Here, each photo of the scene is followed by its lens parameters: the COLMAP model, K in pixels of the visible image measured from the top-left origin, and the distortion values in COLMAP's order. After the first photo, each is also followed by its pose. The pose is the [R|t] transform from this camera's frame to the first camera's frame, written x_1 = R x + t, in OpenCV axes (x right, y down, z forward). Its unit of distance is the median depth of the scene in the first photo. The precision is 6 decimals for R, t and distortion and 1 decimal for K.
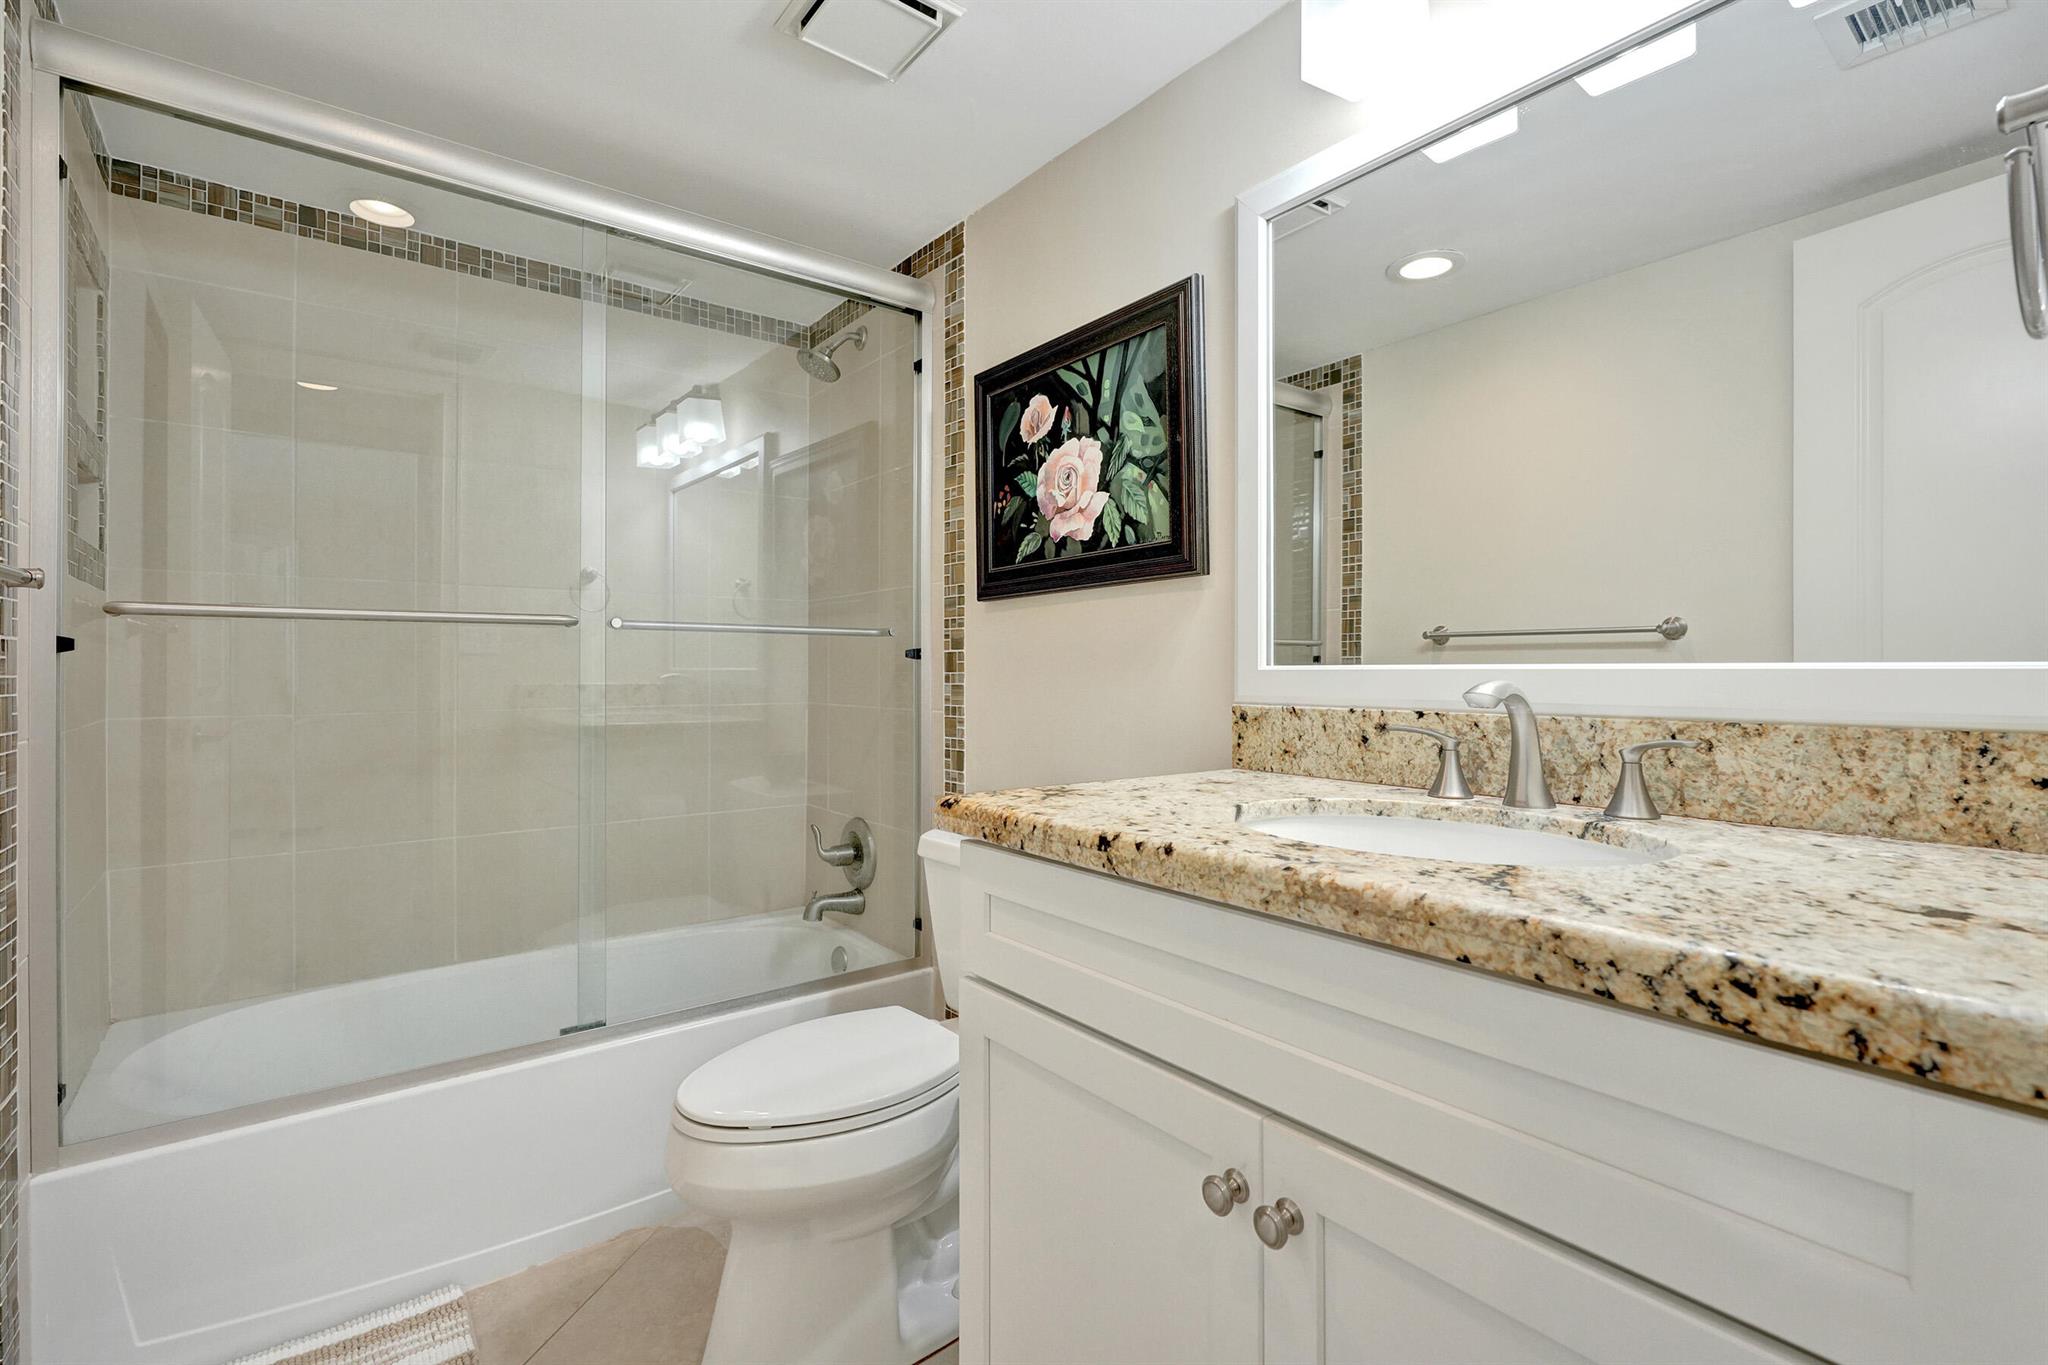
lens RADIAL K [[904.3, 0, 1044.2], [0, 904.3, 665.5], [0, 0, 1]] dist [-0.011380, 0.004211]
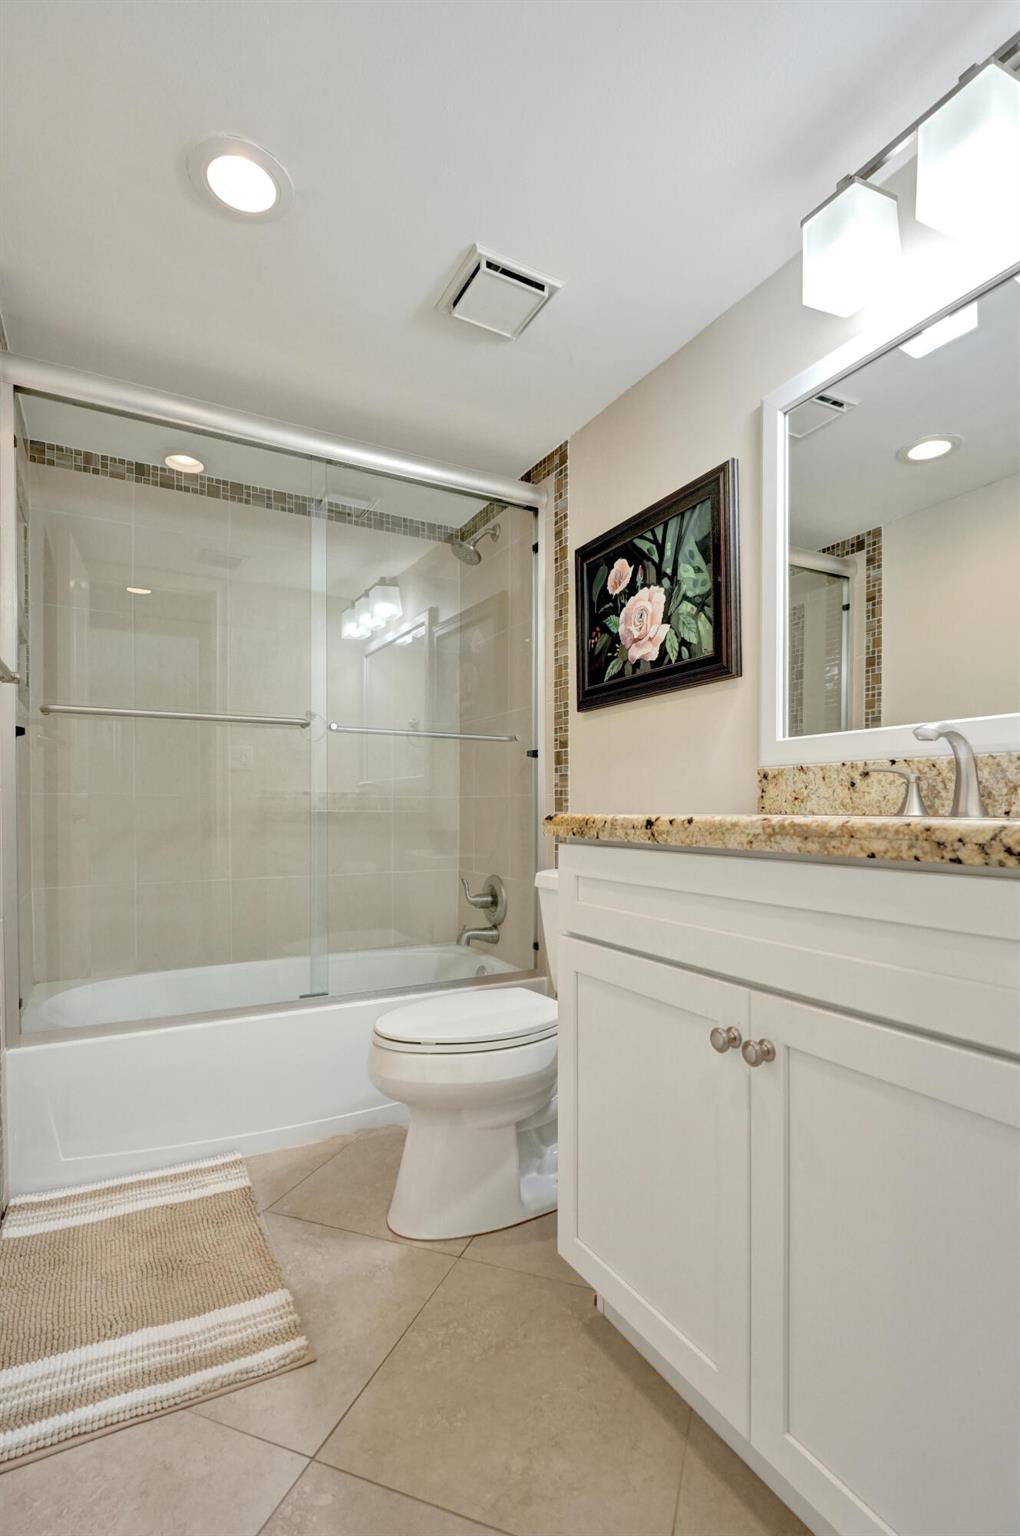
lens RADIAL K [[696.7, 0, 532.6], [0, 696.7, 810.2], [0, 0, 1]] dist [-0.009190, 0.005956]
pose [[0.988489, 0.000671, -0.151293, 0.019883], [0.001202, 0.999924, 0.012283, 0.064354], [0.151290, -0.012324, 0.988413, -0.072806]]
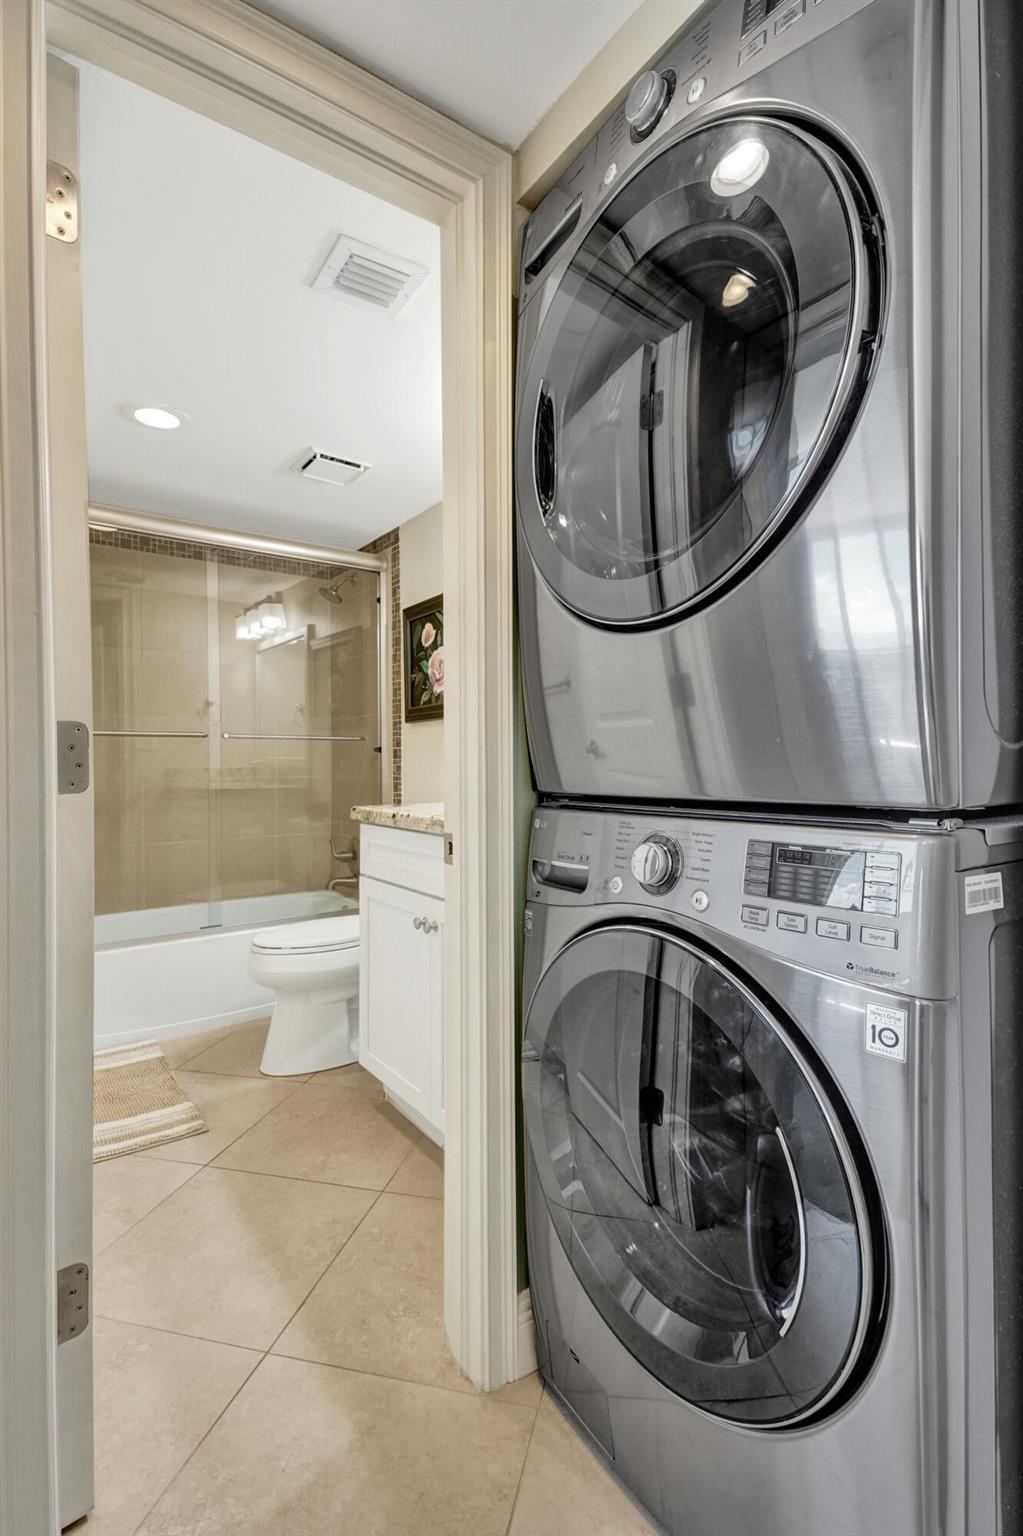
lens RADIAL K [[679.8, 0, 511.5], [0, 679.8, 768.0], [0, 0, 1]] dist [0.064109, -0.026388]
pose [[0.998815, -0.002459, -0.048609, 0.223341], [0.003293, 0.999849, 0.017073, 0.002556], [0.048560, -0.017212, 0.998672, -0.472308]]
